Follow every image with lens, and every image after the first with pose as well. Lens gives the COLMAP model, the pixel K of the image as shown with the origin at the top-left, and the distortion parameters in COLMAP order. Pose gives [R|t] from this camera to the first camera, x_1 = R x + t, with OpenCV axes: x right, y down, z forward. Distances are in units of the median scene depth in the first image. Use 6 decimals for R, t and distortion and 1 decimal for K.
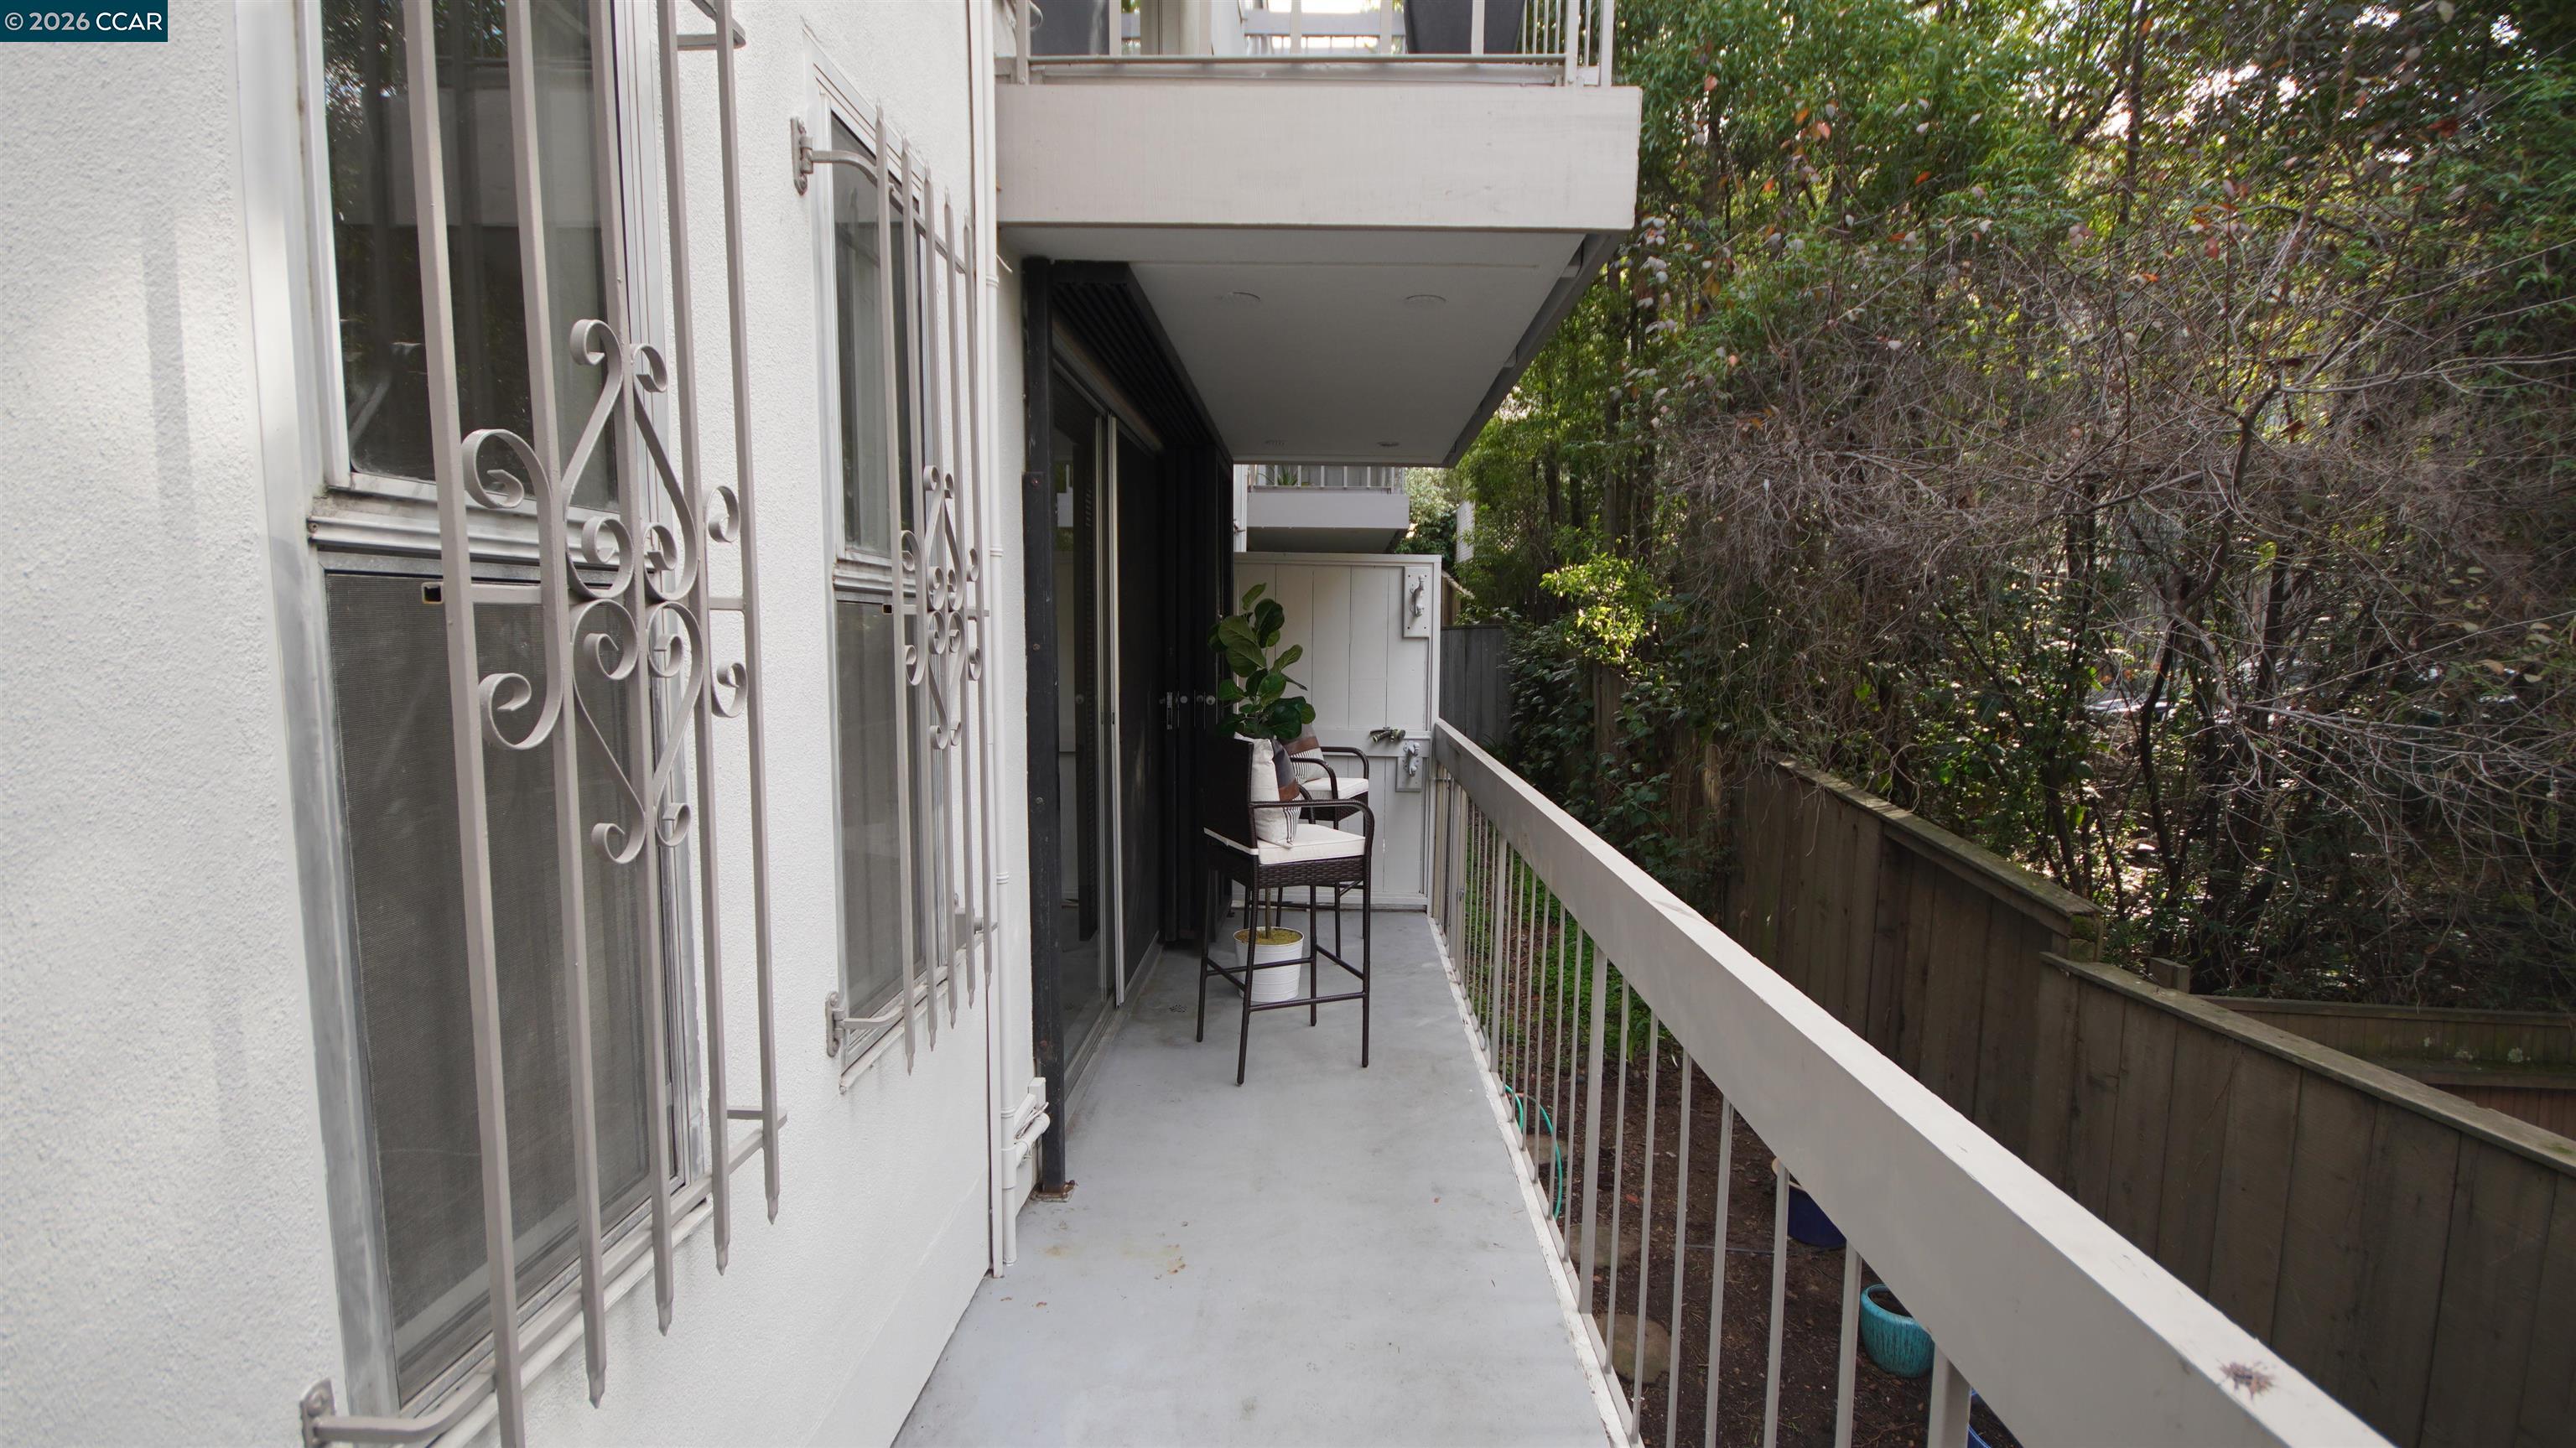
lens RADIAL K [[1117.0, 0, 1299.7], [0, 1117.0, 722.9], [0, 0, 1]] dist [-0.004583, -0.006411]
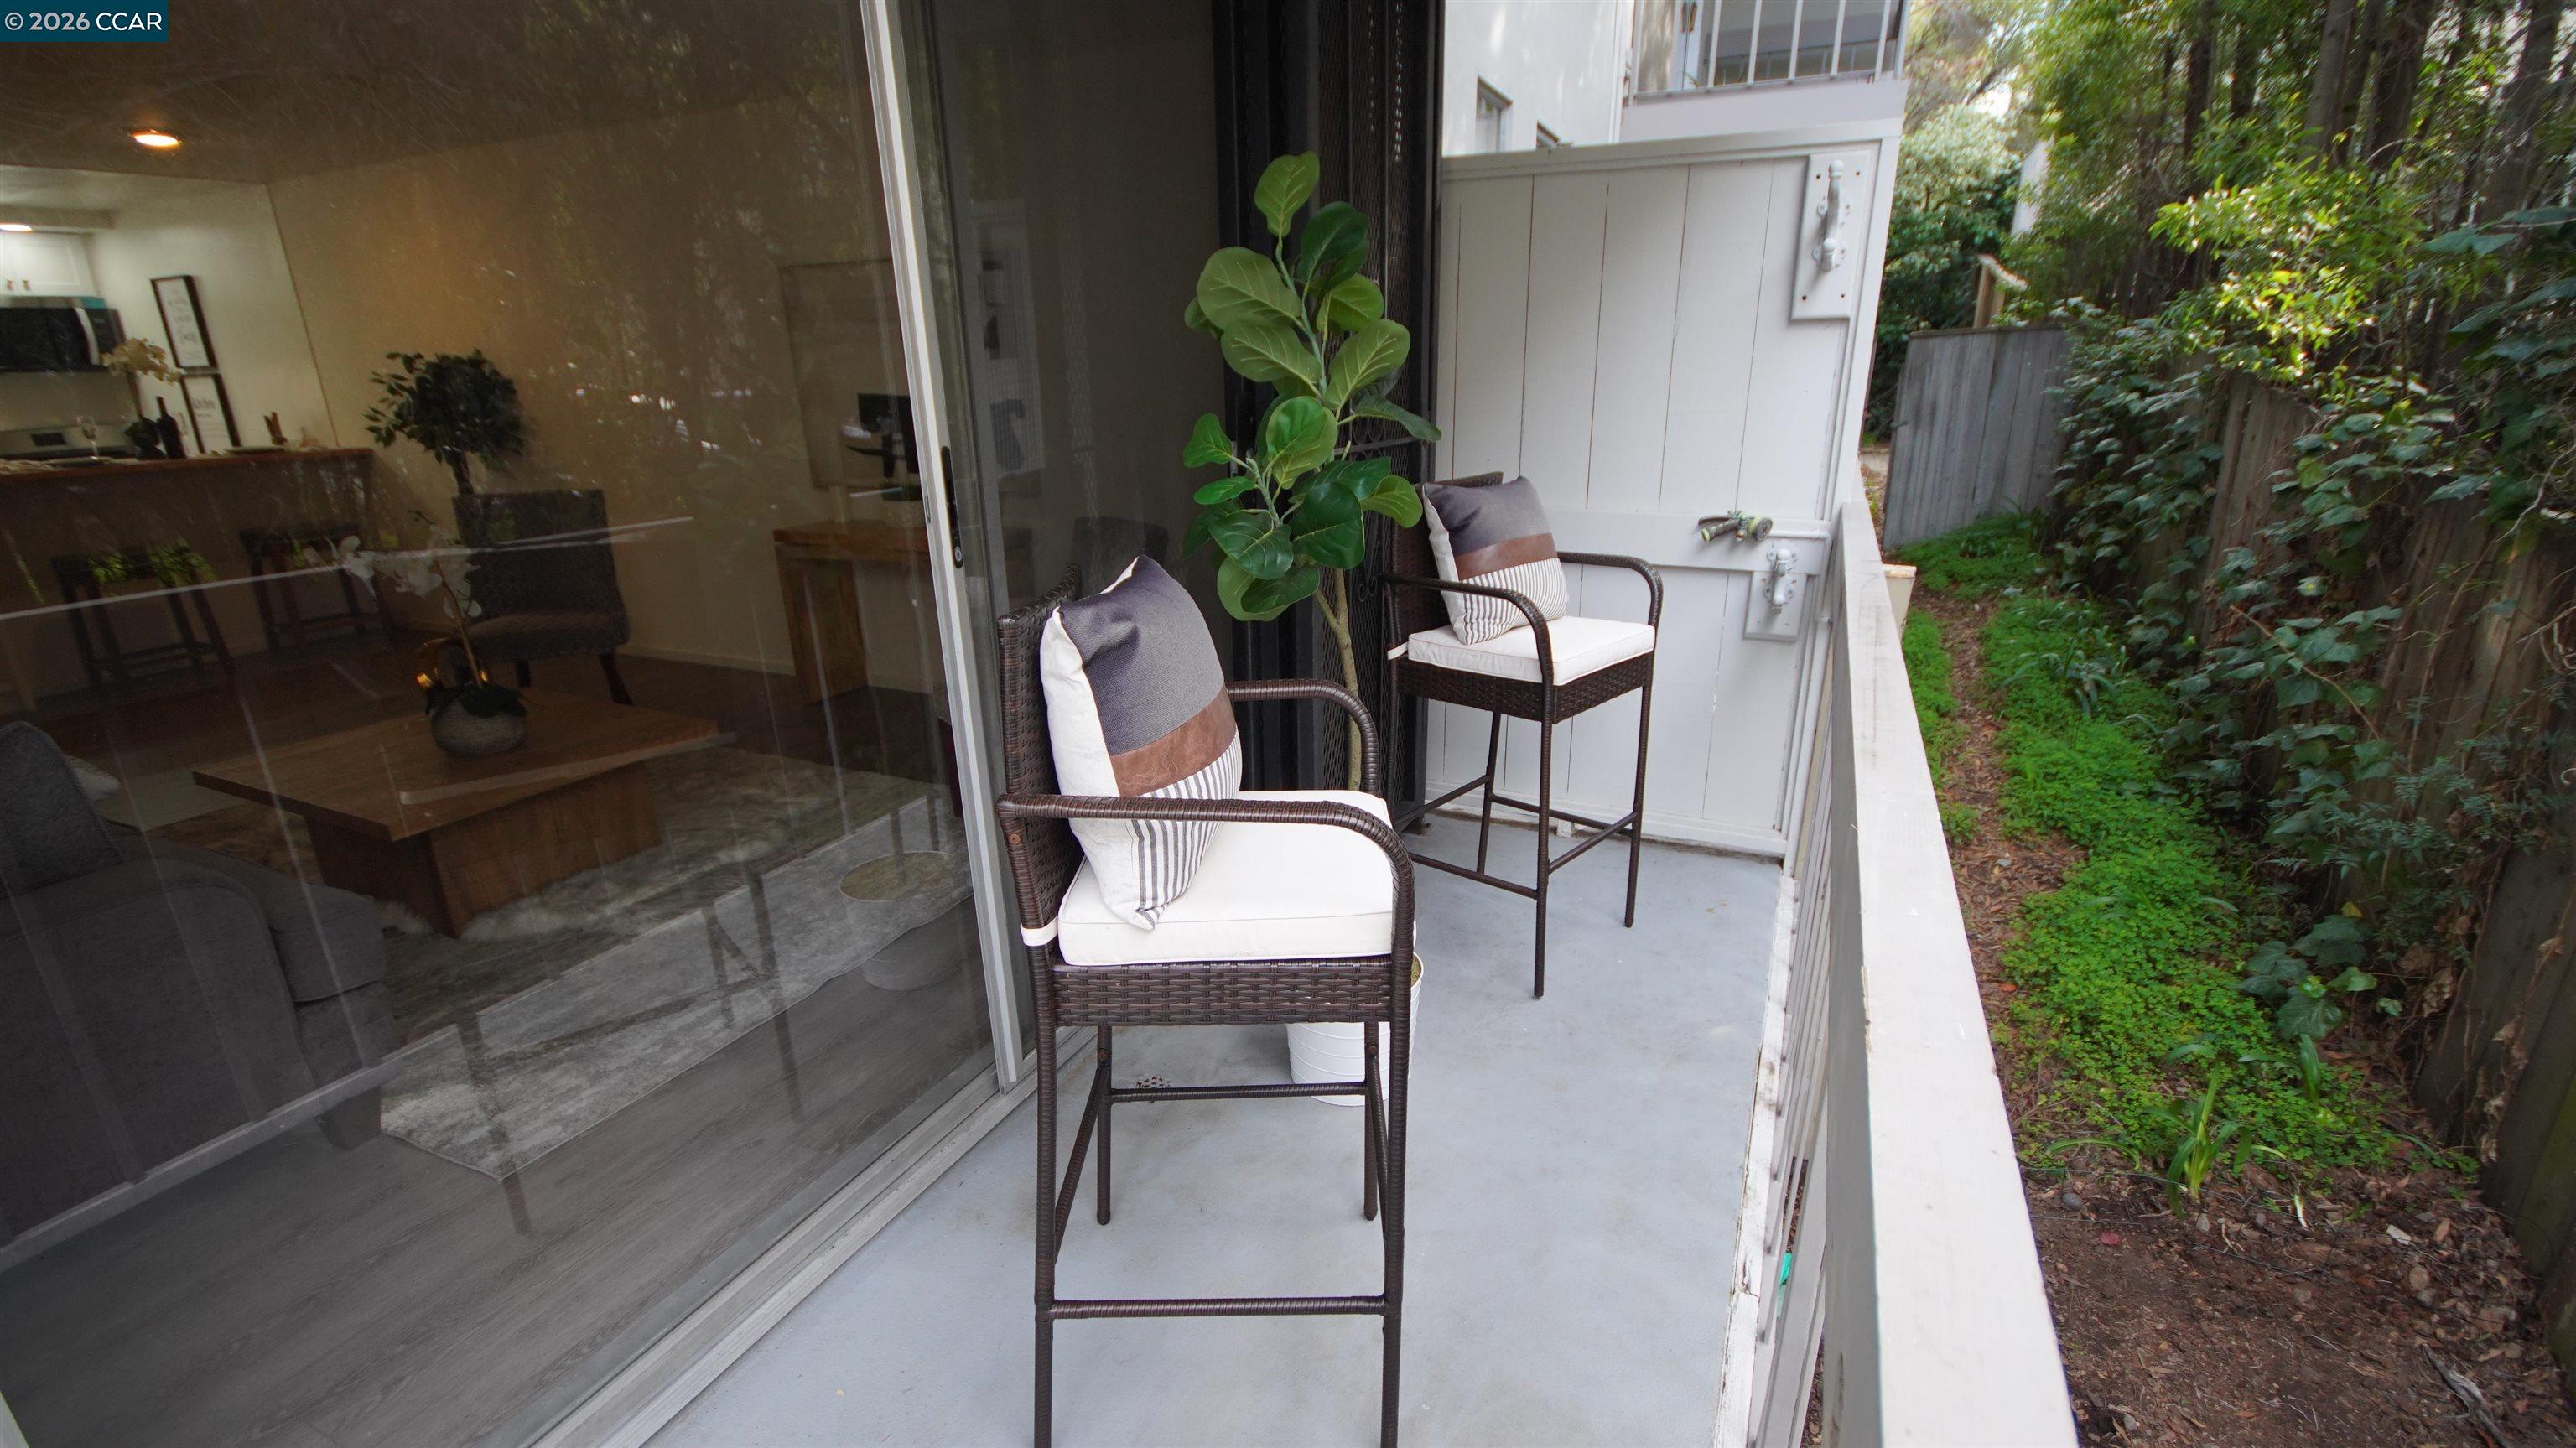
lens RADIAL K [[1117.0, 0, 1289.8], [0, 1117.0, 746.7], [0, 0, 1]] dist [-0.004583, -0.006411]
pose [[0.917364, 0.102285, -0.384684, 0.061480], [-0.004211, 0.968861, 0.247571, -0.010670], [0.398027, -0.225492, 0.889229, 0.283440]]
